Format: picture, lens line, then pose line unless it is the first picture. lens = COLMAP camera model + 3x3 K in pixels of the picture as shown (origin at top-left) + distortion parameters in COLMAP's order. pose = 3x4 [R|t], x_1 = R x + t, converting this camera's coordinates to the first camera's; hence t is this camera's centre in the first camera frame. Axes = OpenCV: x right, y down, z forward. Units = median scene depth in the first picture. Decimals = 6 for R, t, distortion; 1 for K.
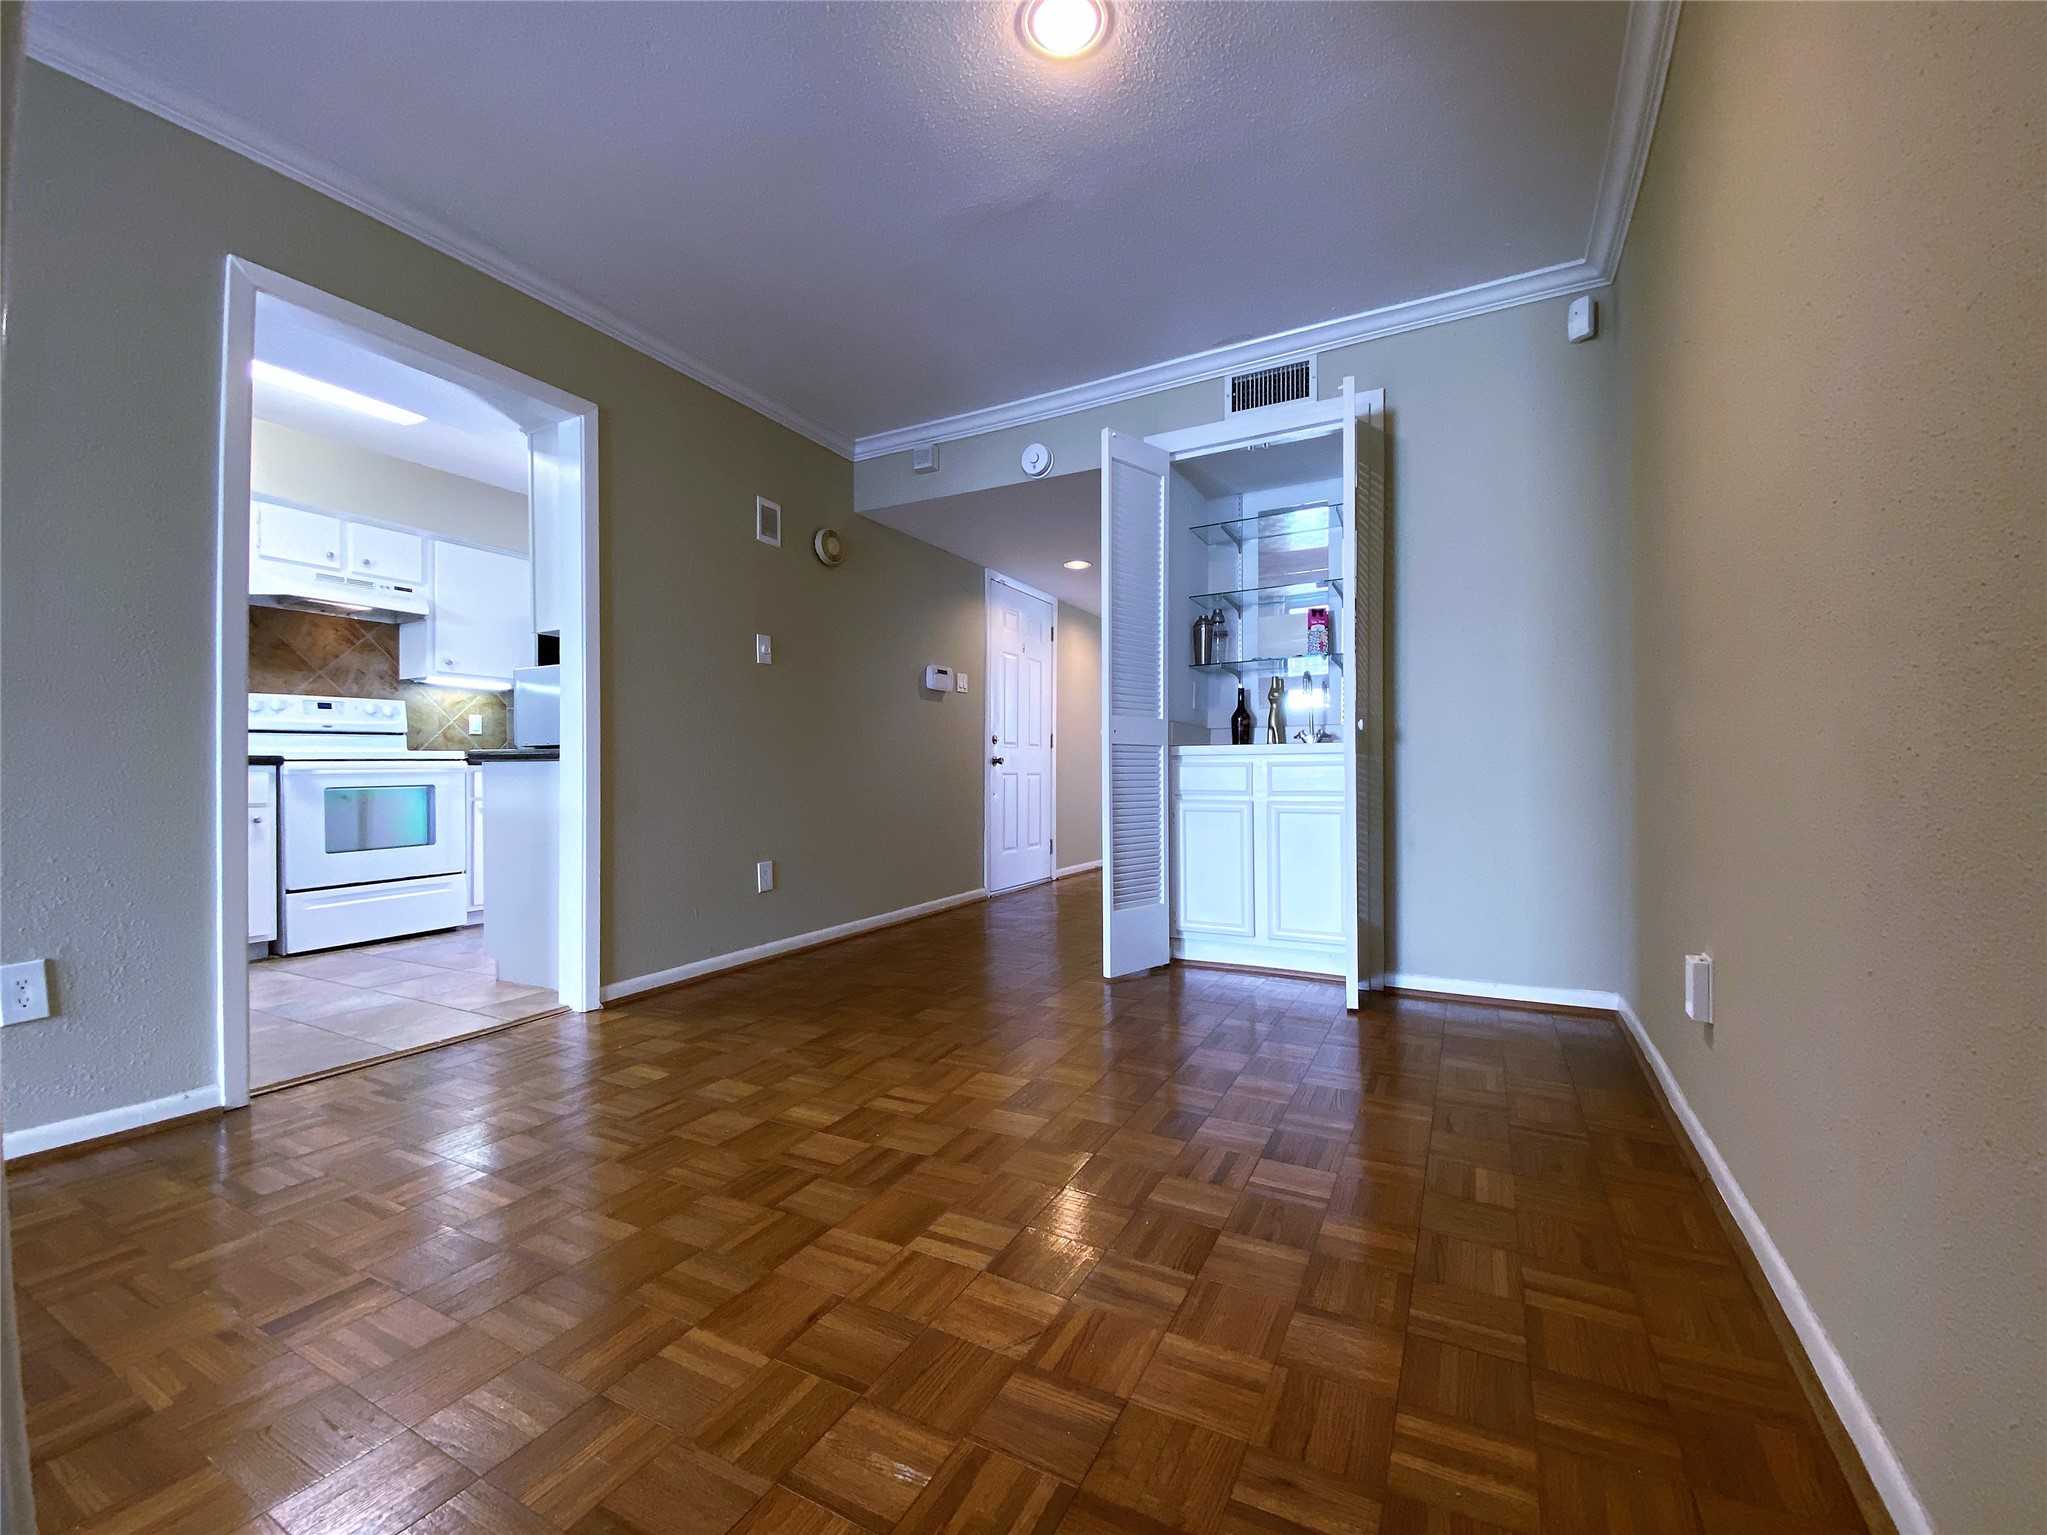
lens RADIAL K [[843.5, 0, 1023.9], [0, 843.5, 776.0], [0, 0, 1]] dist [0.028397, -0.023134]
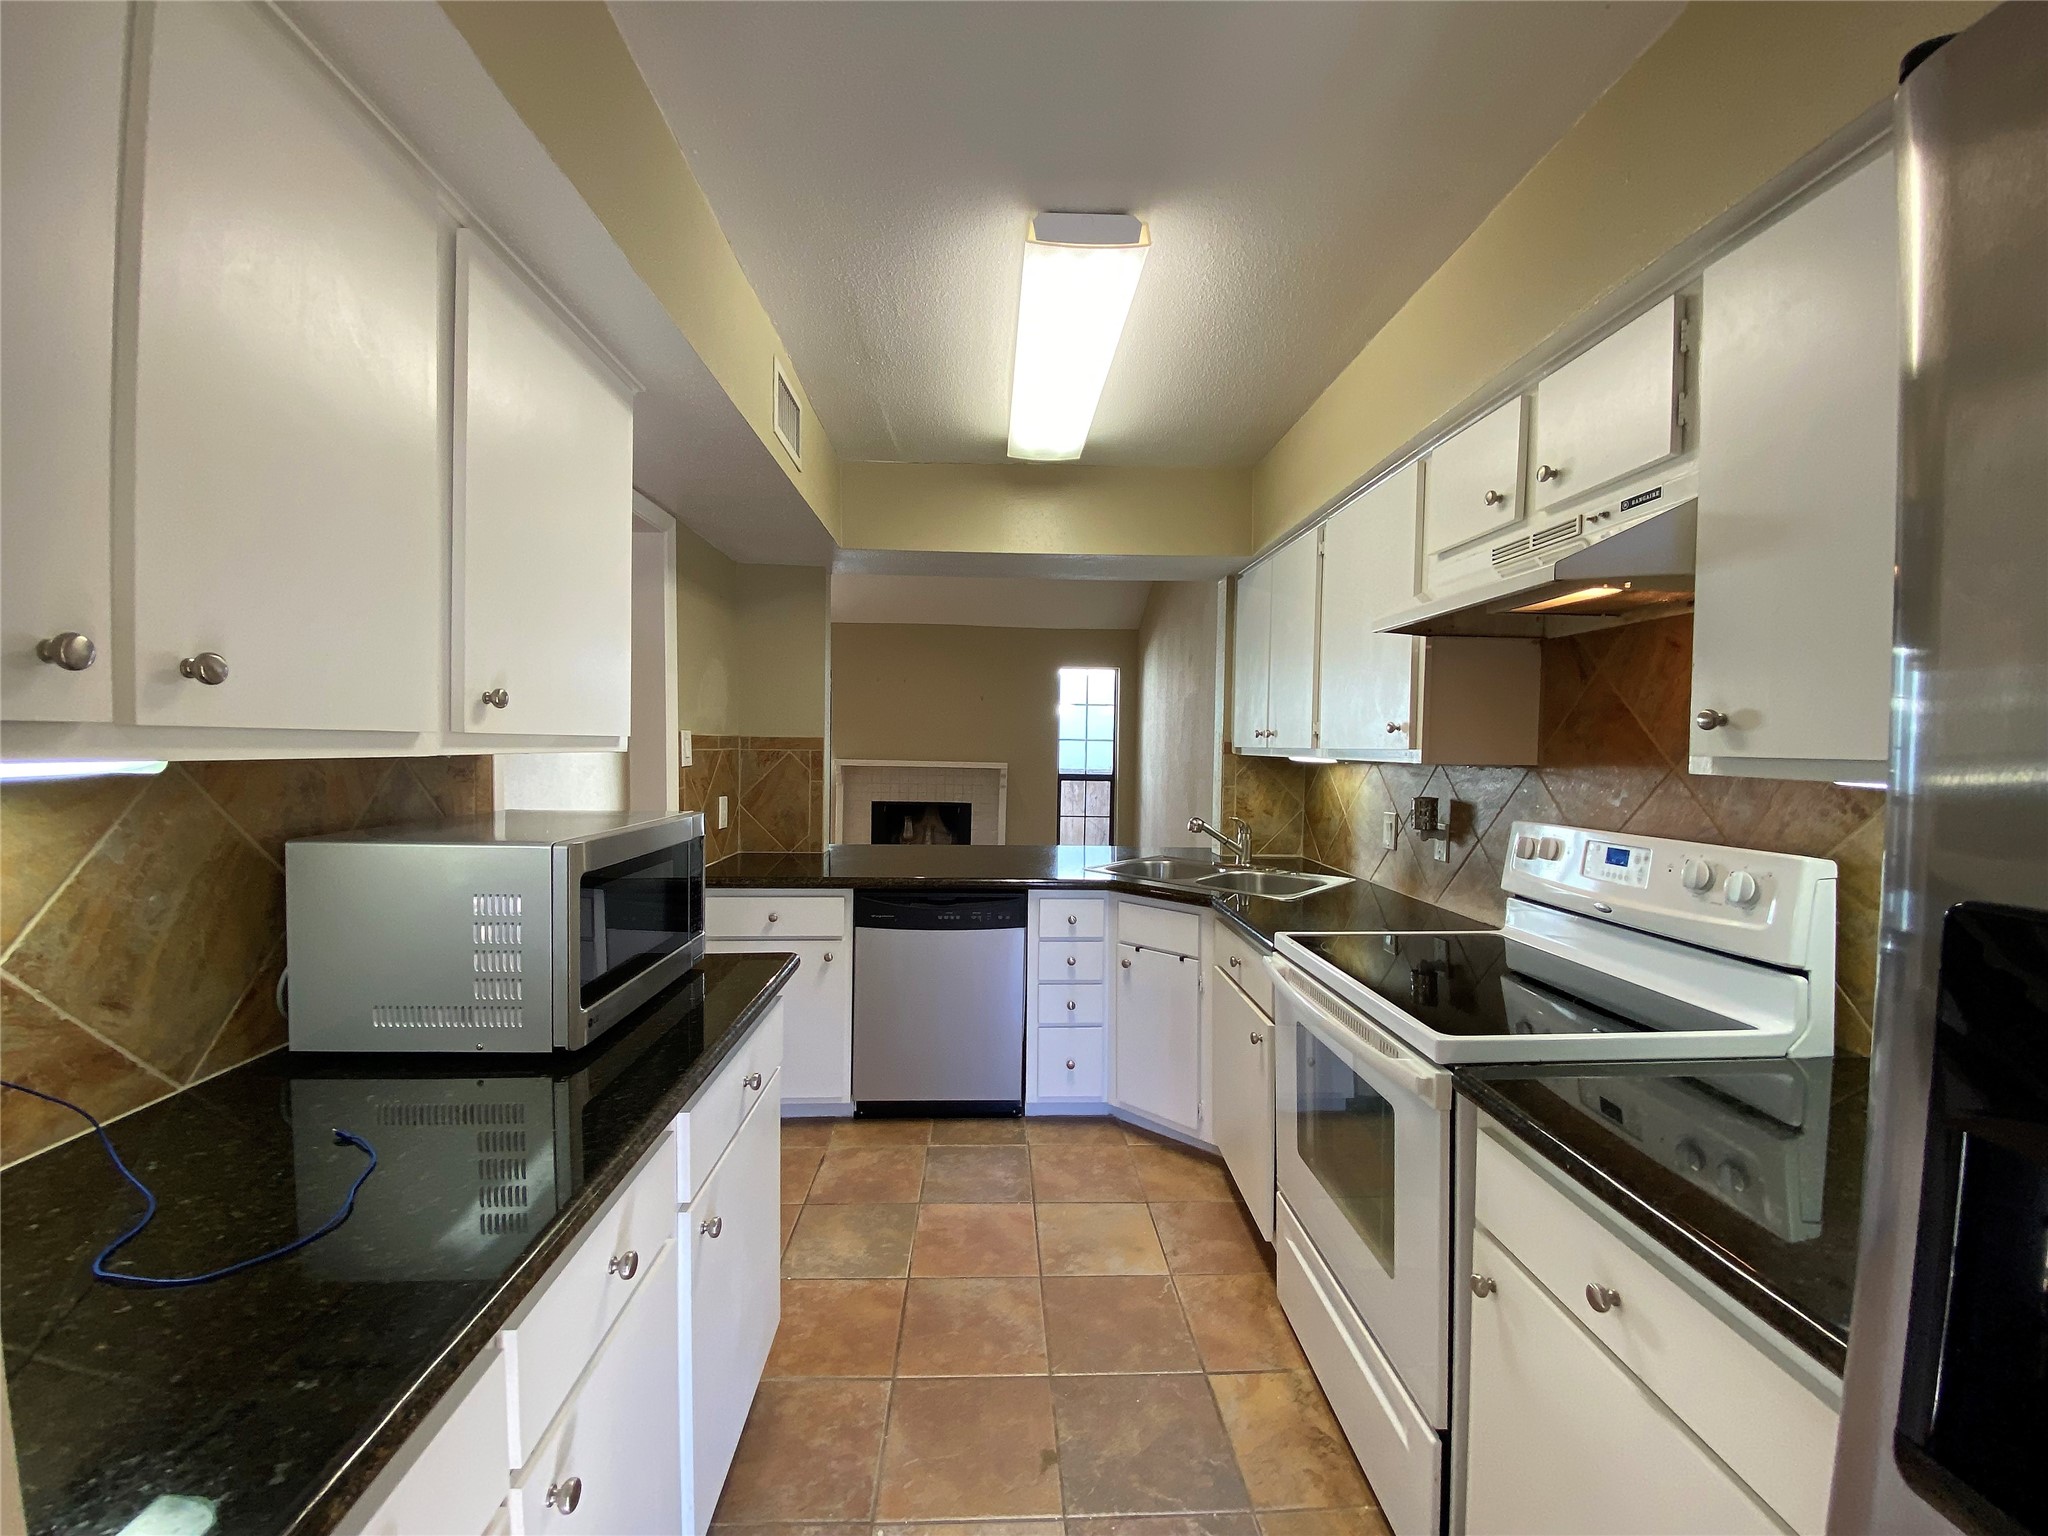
lens RADIAL K [[843.9, 0, 1024.4], [0, 843.9, 776.5], [0, 0, 1]] dist [0.028397, -0.023134]
pose [[-0.869355, 0.017366, -0.493882, -0.390180], [-0.008155, 0.998742, 0.049474, -0.136529], [0.494120, 0.047038, -0.868120, 1.193520]]
